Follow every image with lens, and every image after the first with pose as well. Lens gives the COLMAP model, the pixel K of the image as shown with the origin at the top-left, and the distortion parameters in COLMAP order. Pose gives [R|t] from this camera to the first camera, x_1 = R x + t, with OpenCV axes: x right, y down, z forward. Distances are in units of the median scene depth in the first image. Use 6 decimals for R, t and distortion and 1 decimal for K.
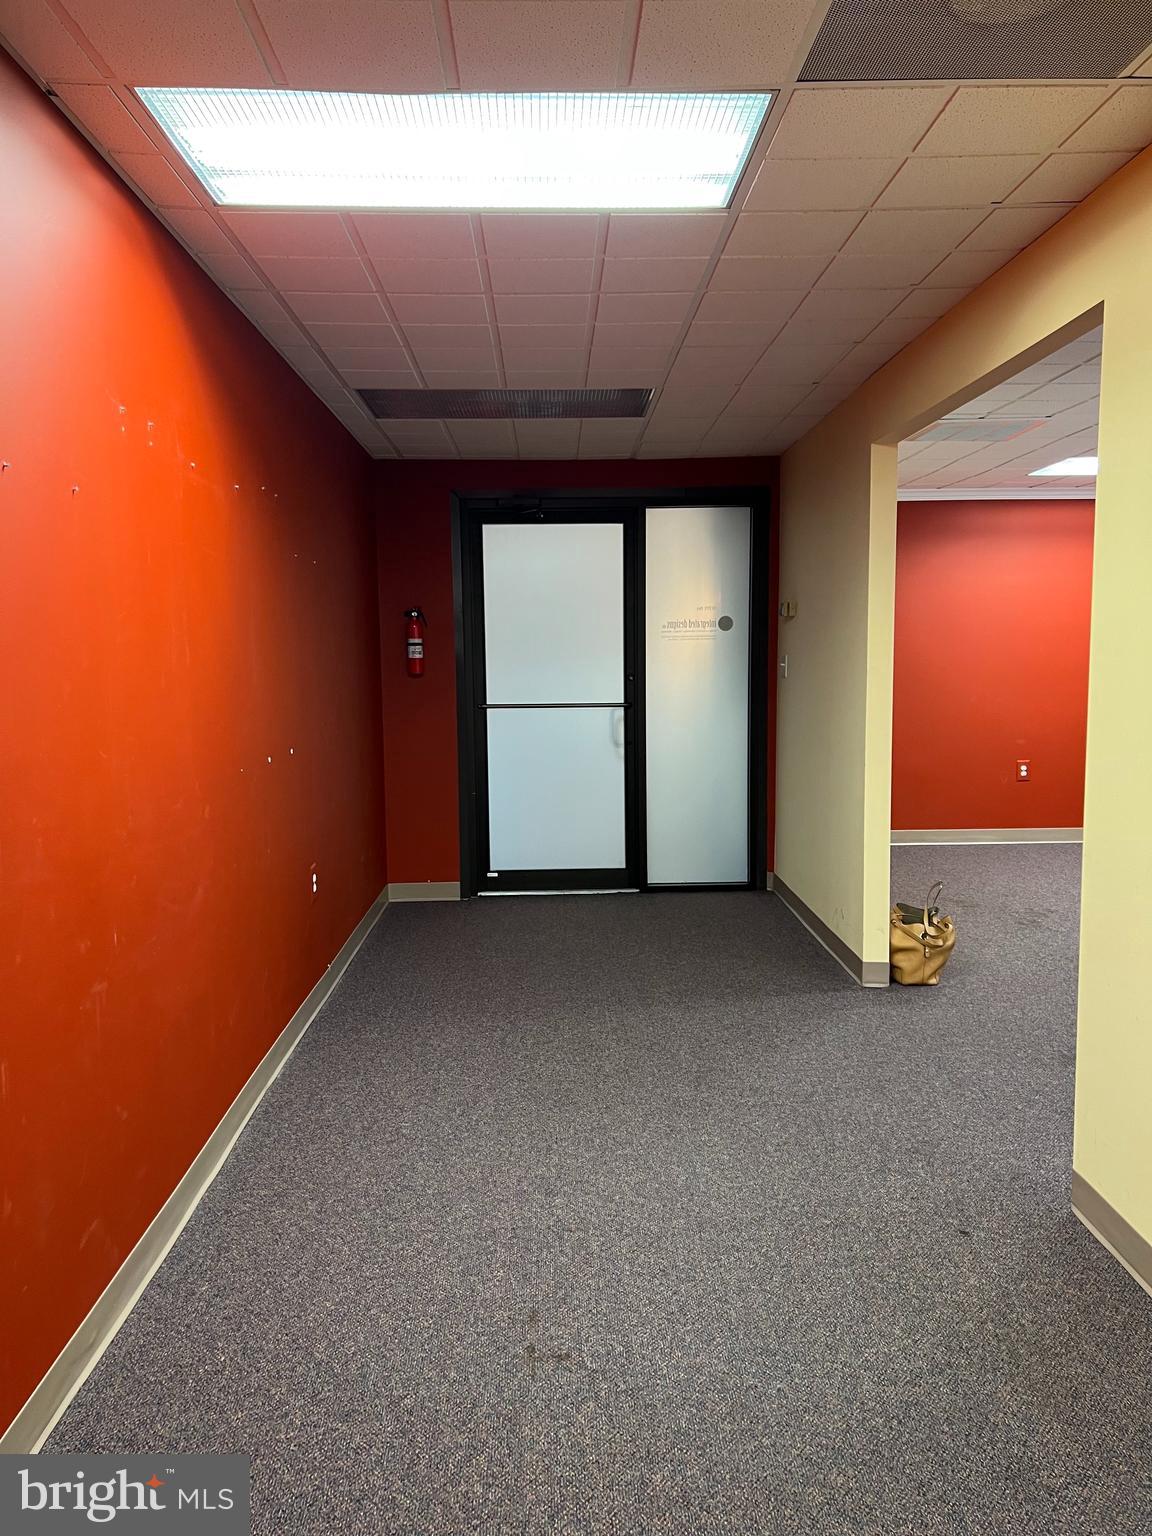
lens RADIAL K [[1151.9, 0, 573.3], [0, 1151.9, 765.1], [0, 0, 1]] dist [0.011799, 0.000954]
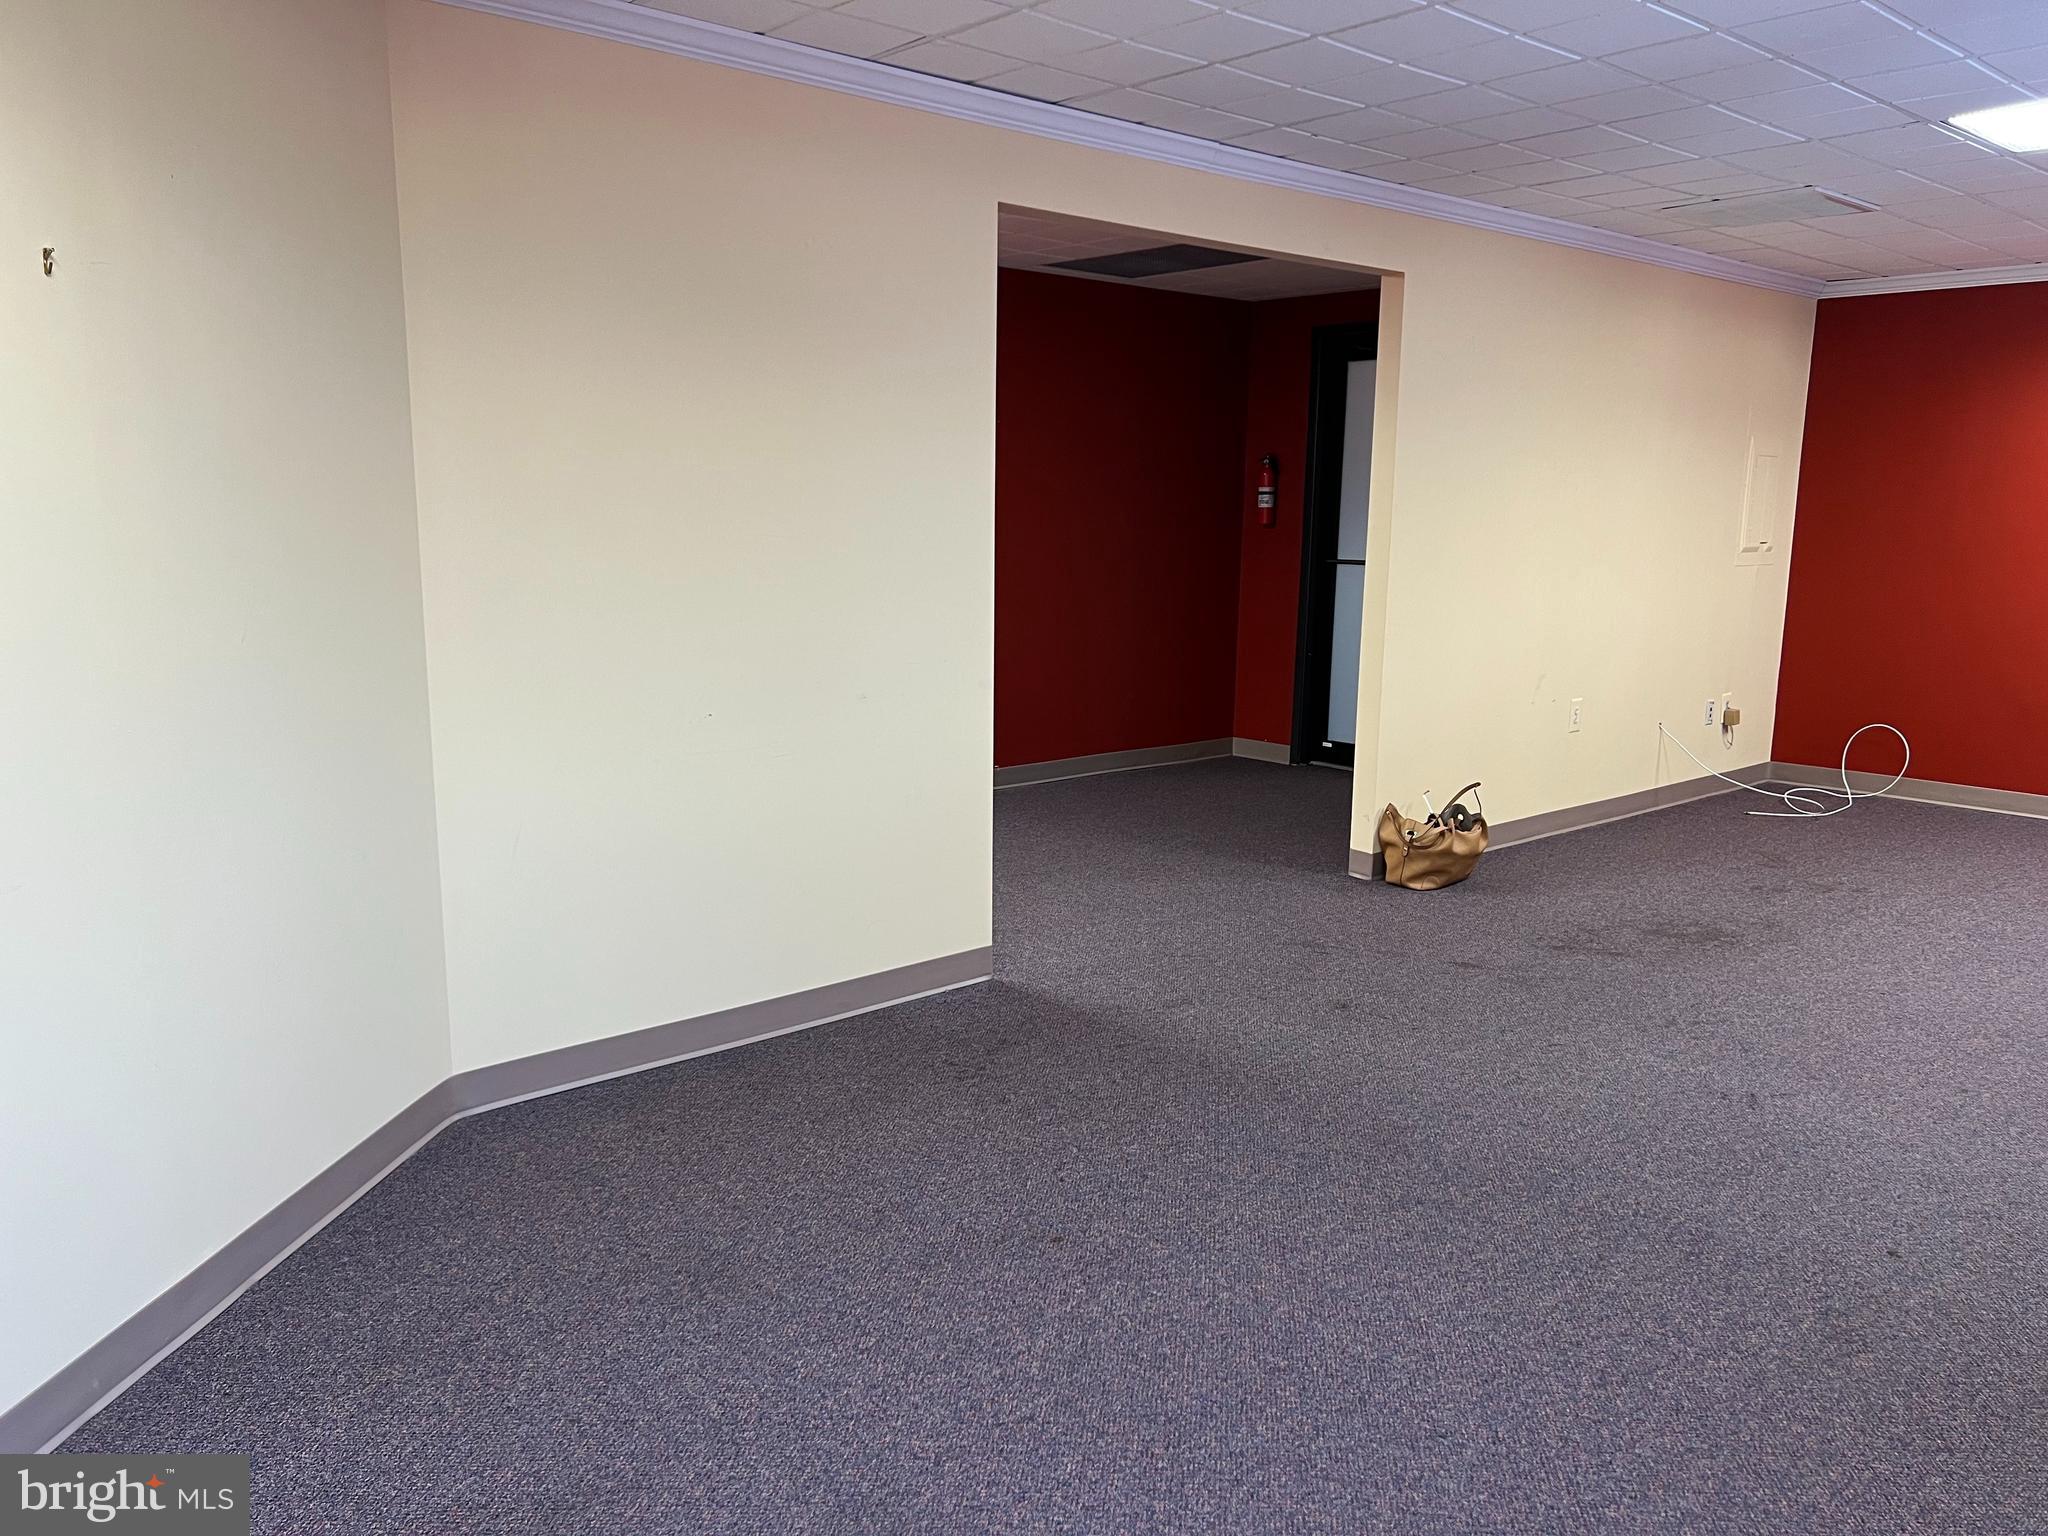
lens RADIAL K [[1535.9, 0, 1015.7], [0, 1535.9, 773.7], [0, 0, 1]] dist [0.011799, 0.000954]
pose [[0.649317, 0.156244, -0.744296, 0.726416], [-0.097082, 0.987691, 0.122644, -0.009956], [0.754296, -0.007377, 0.656493, -0.007568]]
